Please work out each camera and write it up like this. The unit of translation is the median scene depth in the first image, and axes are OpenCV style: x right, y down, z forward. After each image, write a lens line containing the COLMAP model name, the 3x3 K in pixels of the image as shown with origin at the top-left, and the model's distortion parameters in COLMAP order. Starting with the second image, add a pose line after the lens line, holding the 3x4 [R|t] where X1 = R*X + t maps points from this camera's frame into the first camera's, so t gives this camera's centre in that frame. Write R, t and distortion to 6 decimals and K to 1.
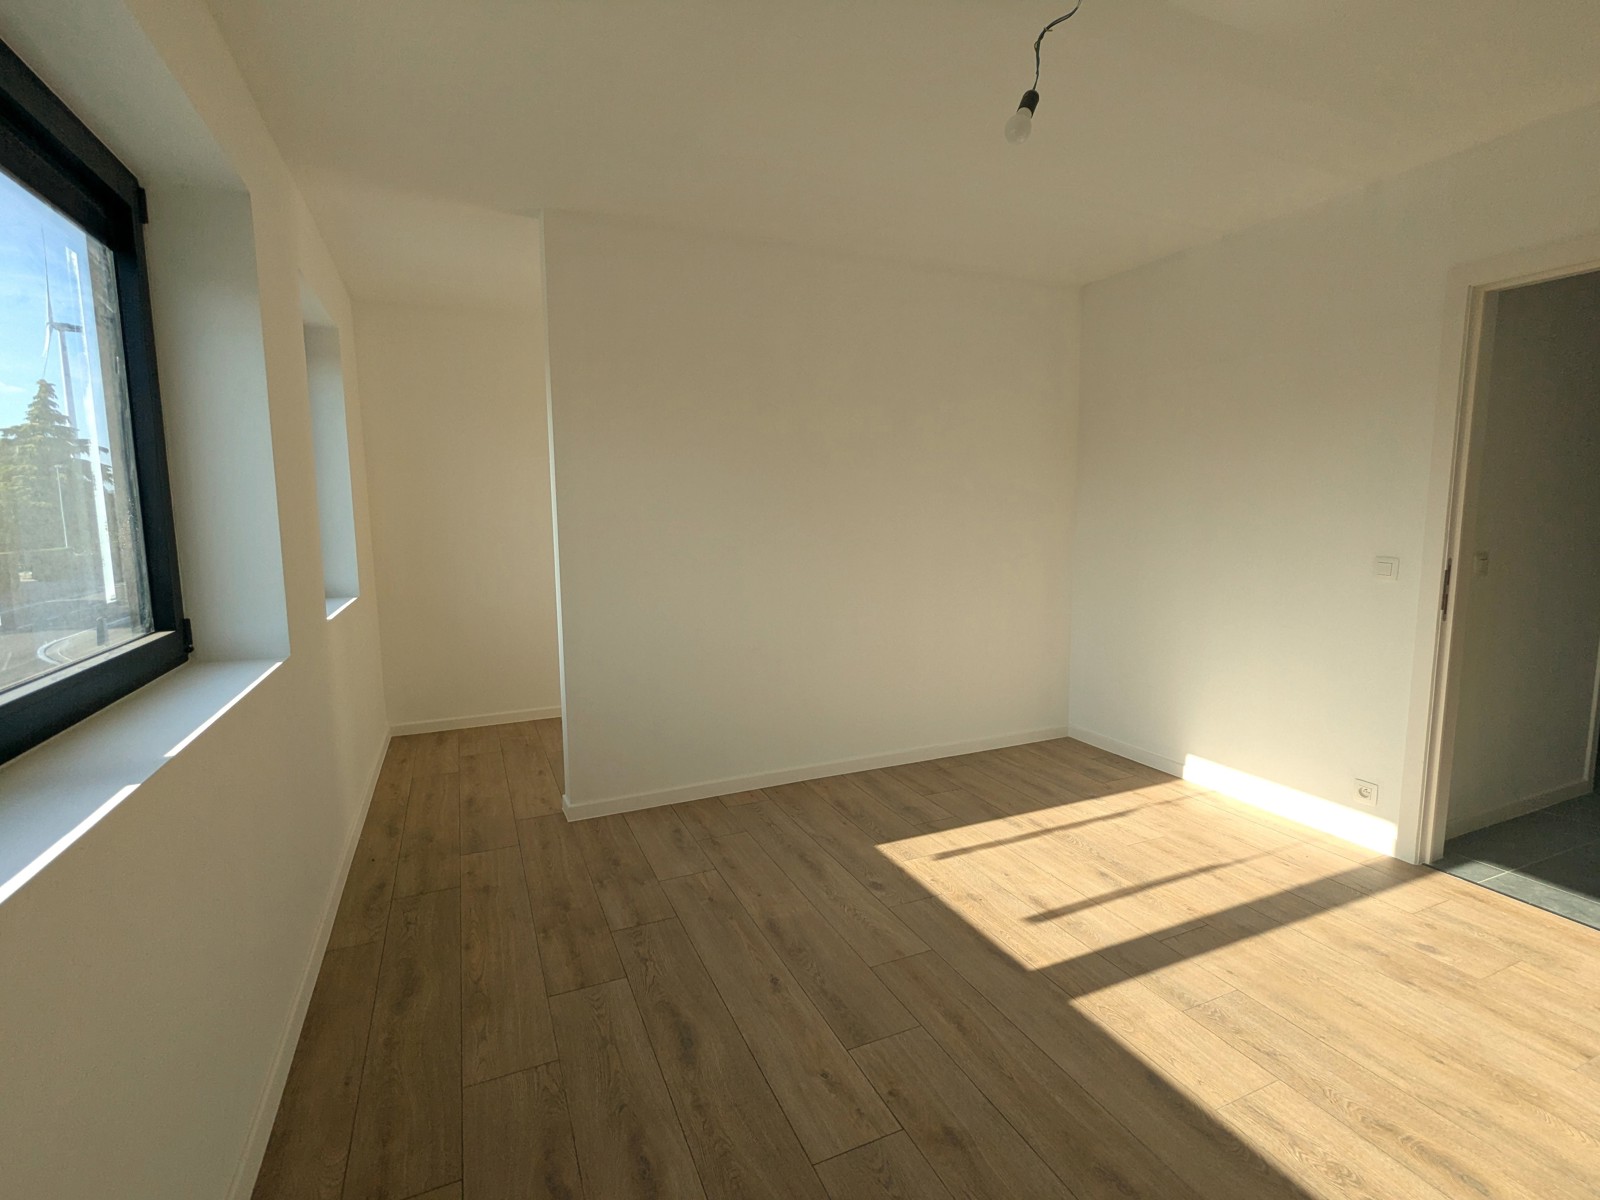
lens RADIAL K [[762.7, 0, 792.4], [0, 762.7, 596.4], [0, 0, 1]] dist [-0.001720, 0.001624]
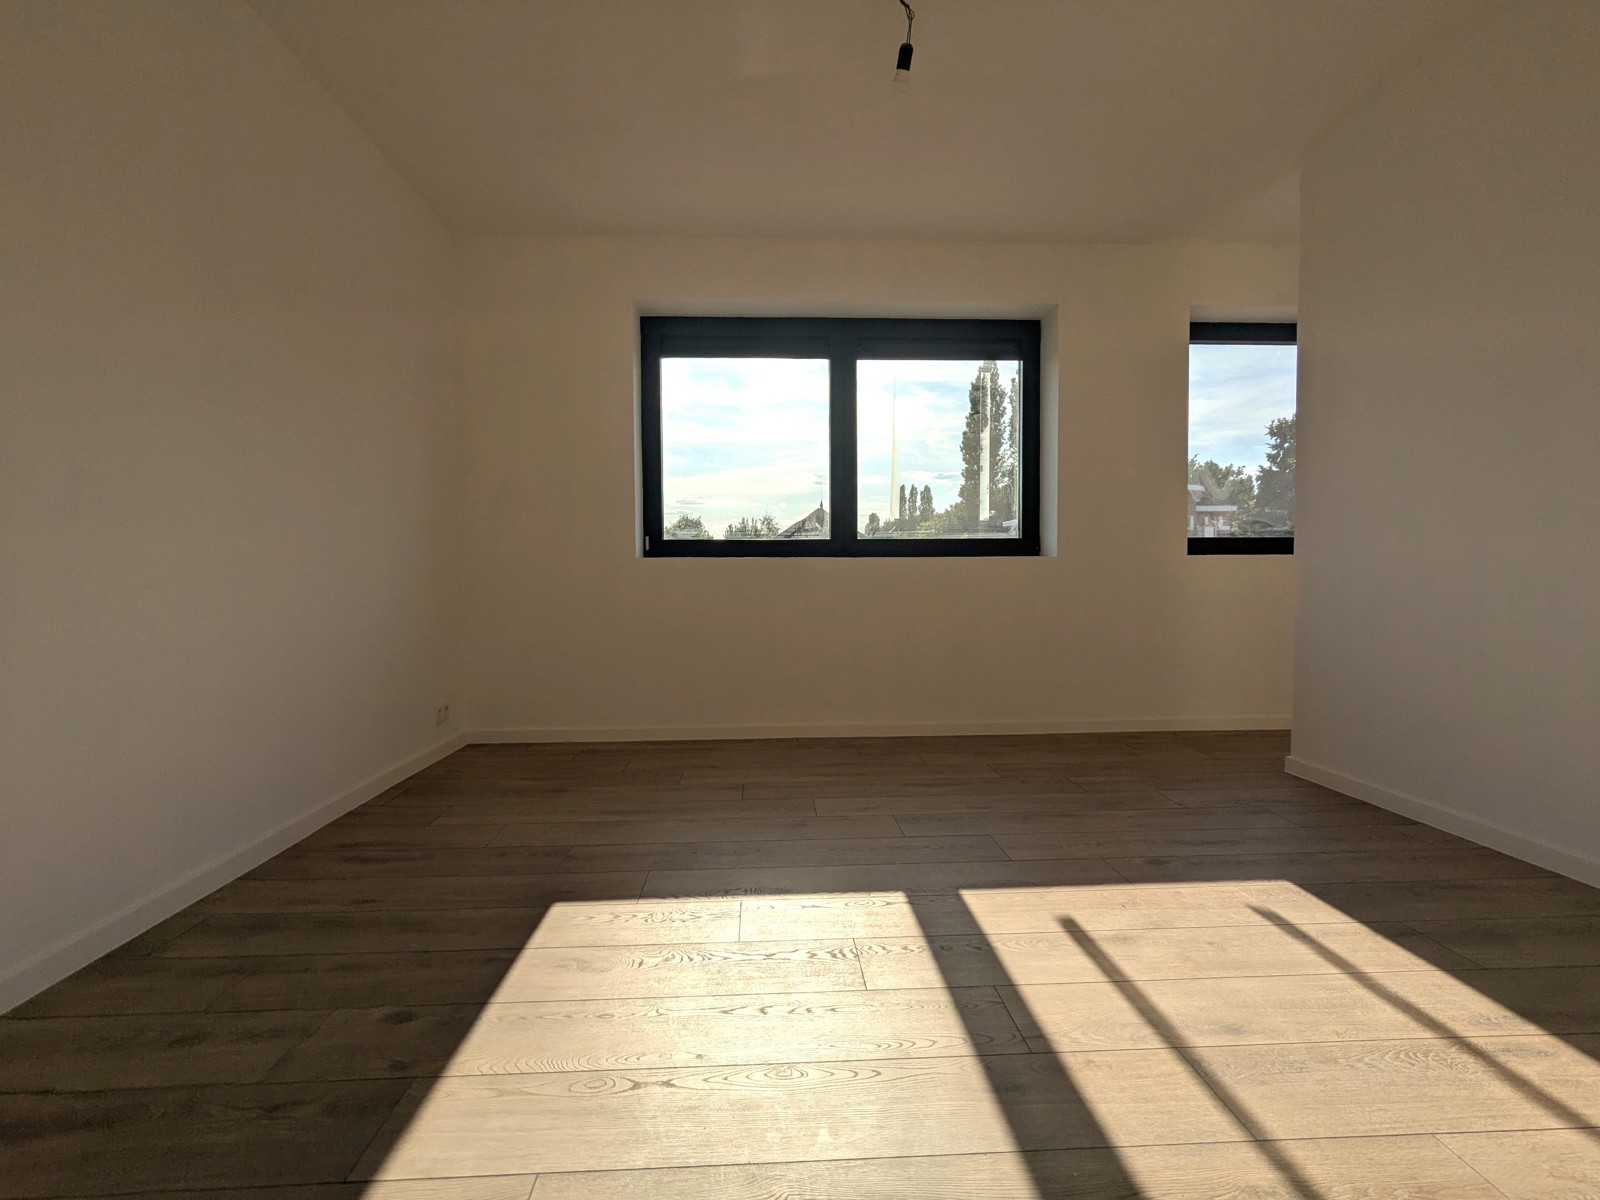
lens RADIAL K [[759.3, 0, 808.1], [0, 759.3, 598.6], [0, 0, 1]] dist [-0.002478, -0.000270]
pose [[-0.351784, 0.042514, -0.935115, 0.998384], [-0.099008, 0.991675, 0.082332, 0.070507], [0.930831, 0.121547, -0.344646, 0.906147]]
